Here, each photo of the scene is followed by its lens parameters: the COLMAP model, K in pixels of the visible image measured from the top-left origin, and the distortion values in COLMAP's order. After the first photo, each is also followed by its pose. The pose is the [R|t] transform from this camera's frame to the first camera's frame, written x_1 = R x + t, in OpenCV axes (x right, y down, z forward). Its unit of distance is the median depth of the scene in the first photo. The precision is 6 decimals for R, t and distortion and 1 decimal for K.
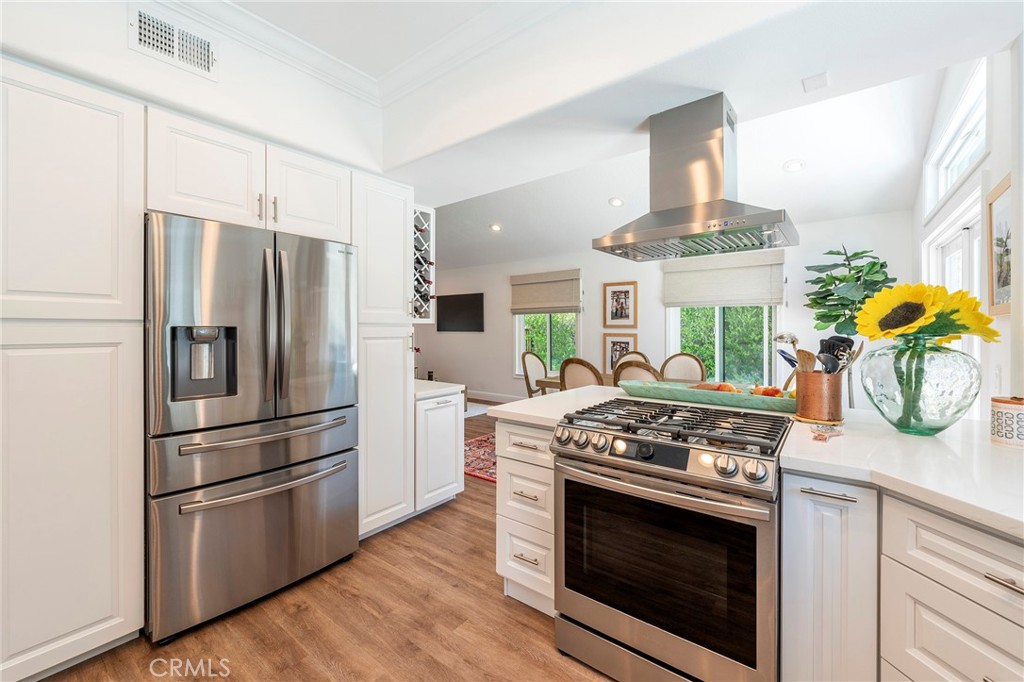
lens RADIAL K [[415.8, 0, 511.7], [0, 415.8, 328.5], [0, 0, 1]] dist [-0.000220, -0.000255]
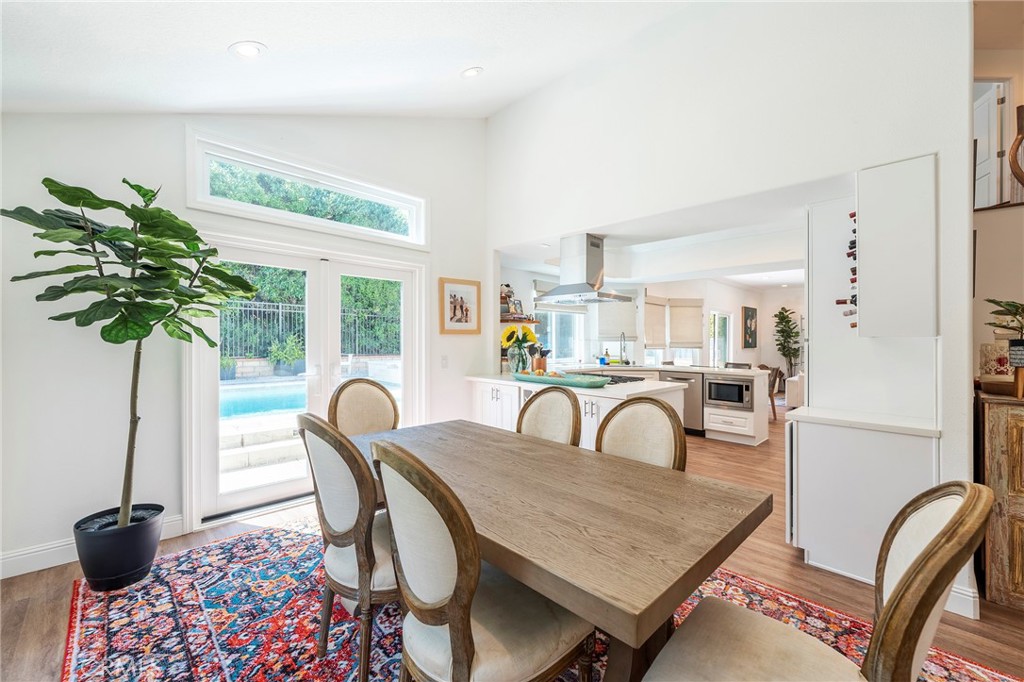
lens RADIAL K [[415.8, 0, 511.7], [0, 415.8, 328.5], [0, 0, 1]] dist [-0.000220, -0.000255]
pose [[-0.991959, -0.004917, 0.126461, 0.548848], [-0.008553, 0.999565, -0.028225, -0.002943], [-0.126267, -0.029080, -0.991570, 3.270291]]
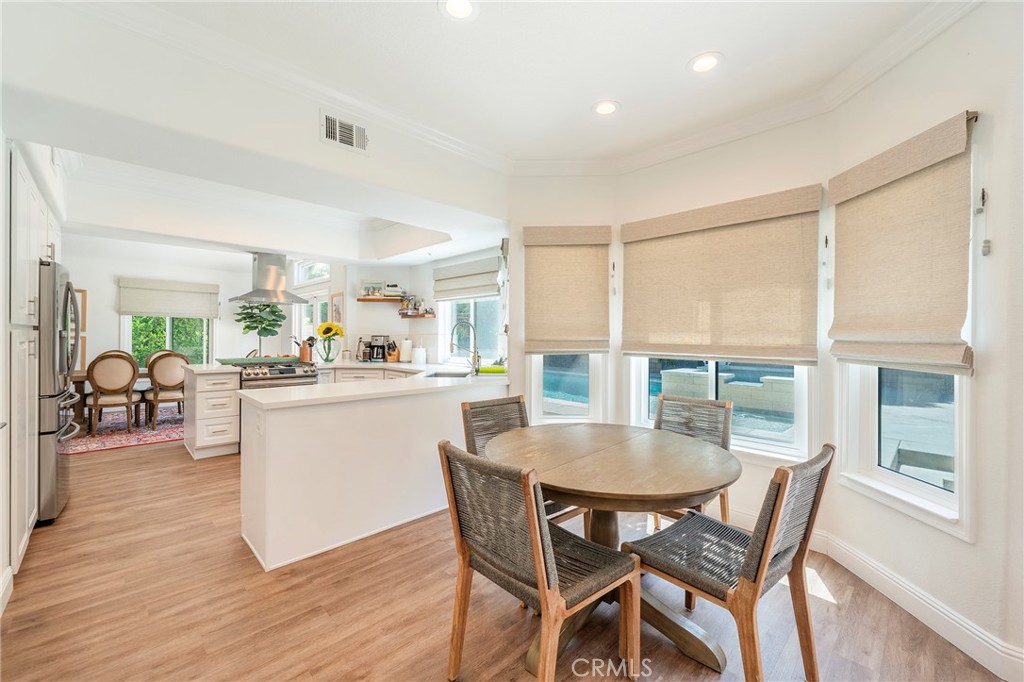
lens RADIAL K [[412.6, 0, 514.3], [0, 412.6, 337.7], [0, 0, 1]] dist [-0.001376, 0.000078]
pose [[0.132274, -0.003531, 0.991207, -2.090671], [-0.009388, 0.999944, 0.004815, -0.001554], [-0.991169, -0.009943, 0.132234, -0.973628]]
